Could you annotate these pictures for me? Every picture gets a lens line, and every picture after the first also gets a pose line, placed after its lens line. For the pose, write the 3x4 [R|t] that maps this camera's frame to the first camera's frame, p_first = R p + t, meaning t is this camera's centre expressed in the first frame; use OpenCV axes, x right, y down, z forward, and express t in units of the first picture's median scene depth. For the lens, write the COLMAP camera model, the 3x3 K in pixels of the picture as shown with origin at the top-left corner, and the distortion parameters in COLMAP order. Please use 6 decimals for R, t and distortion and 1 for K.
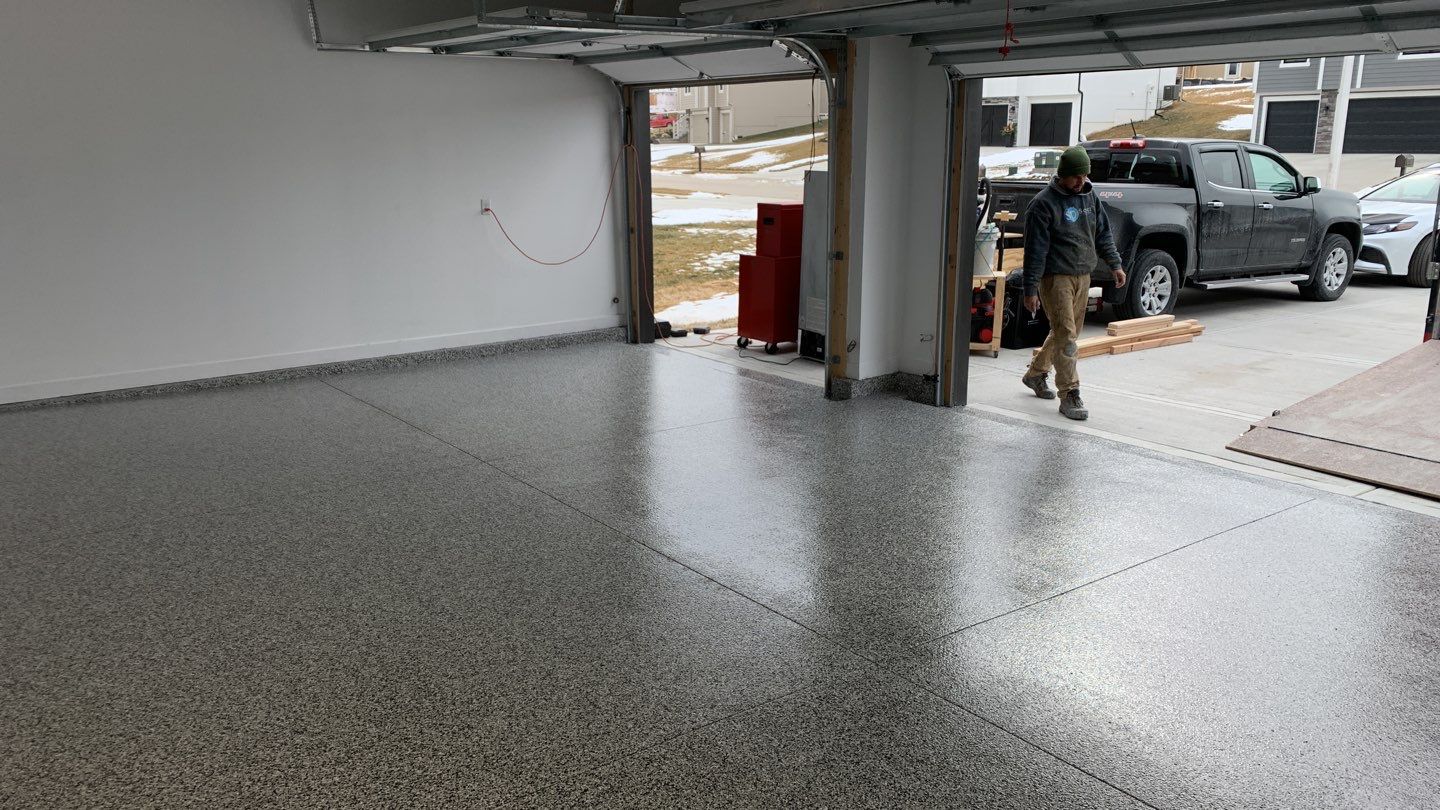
lens RADIAL K [[1102.0, 0, 697.6], [0, 1102.0, 395.6], [0, 0, 1]] dist [-0.007667, 0.000075]
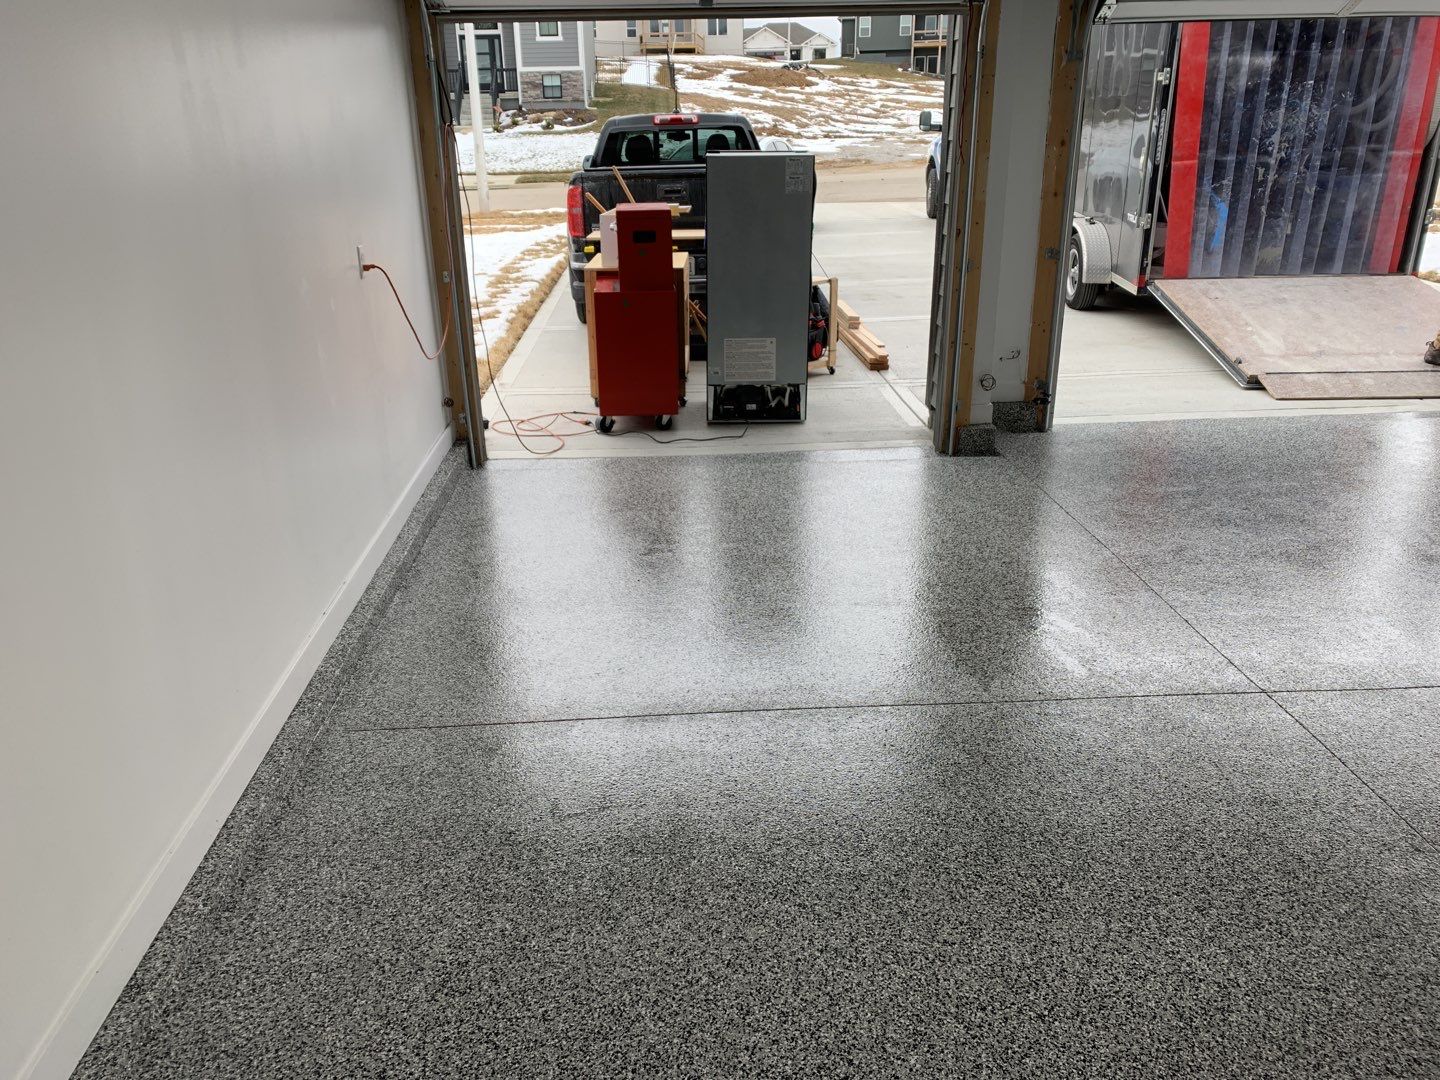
lens RADIAL K [[1096.7, 0, 702.3], [0, 1096.7, 540.8], [0, 0, 1]] dist [0.020958, -0.021215]
pose [[0.544943, -0.308530, 0.779645, -0.429796], [0.205996, 0.950604, 0.232200, -0.111928], [-0.812775, 0.034068, 0.581581, 0.498692]]
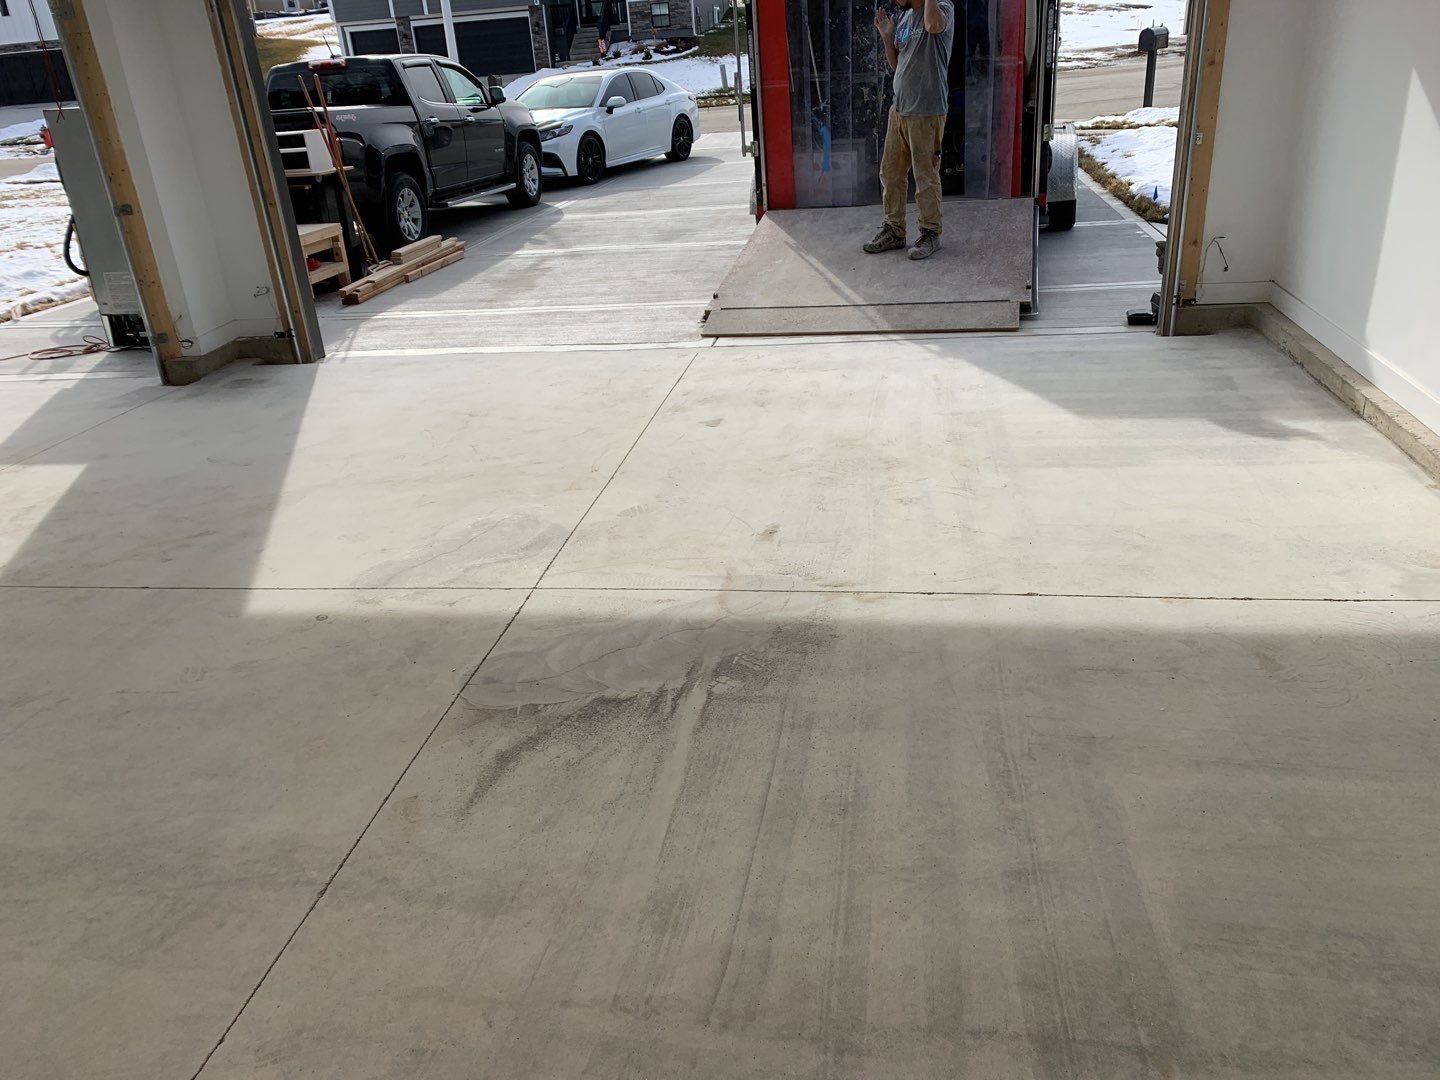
lens RADIAL K [[1096.7, 0, 702.3], [0, 1096.7, 540.8], [0, 0, 1]] dist [0.020958, -0.021215]
pose [[0.712272, -0.328476, 0.620300, -0.110875], [0.224323, 0.943921, 0.242264, 0.001767], [-0.665092, -0.033410, 0.746014, 0.064317]]
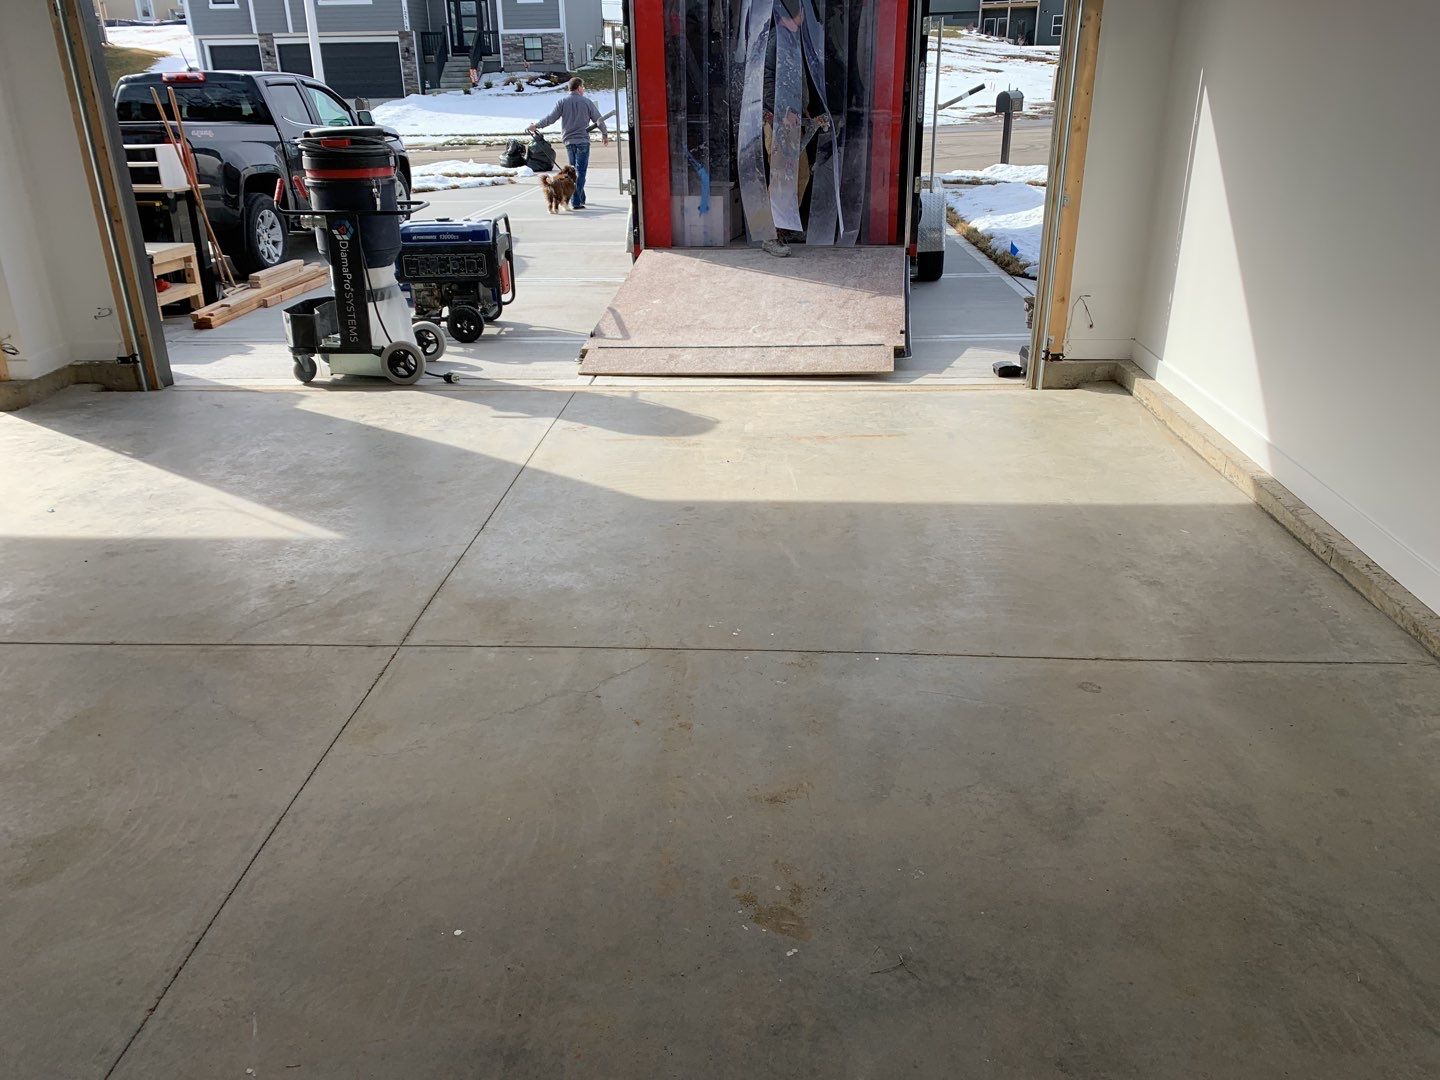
lens RADIAL K [[1095.7, 0, 697.0], [0, 1095.7, 536.9], [0, 0, 1]] dist [0.027585, -0.034338]
pose [[0.637664, -0.299595, 0.709667, -0.103431], [0.186689, 0.953909, 0.234957, -0.002010], [-0.747350, -0.017337, 0.664204, 0.078636]]
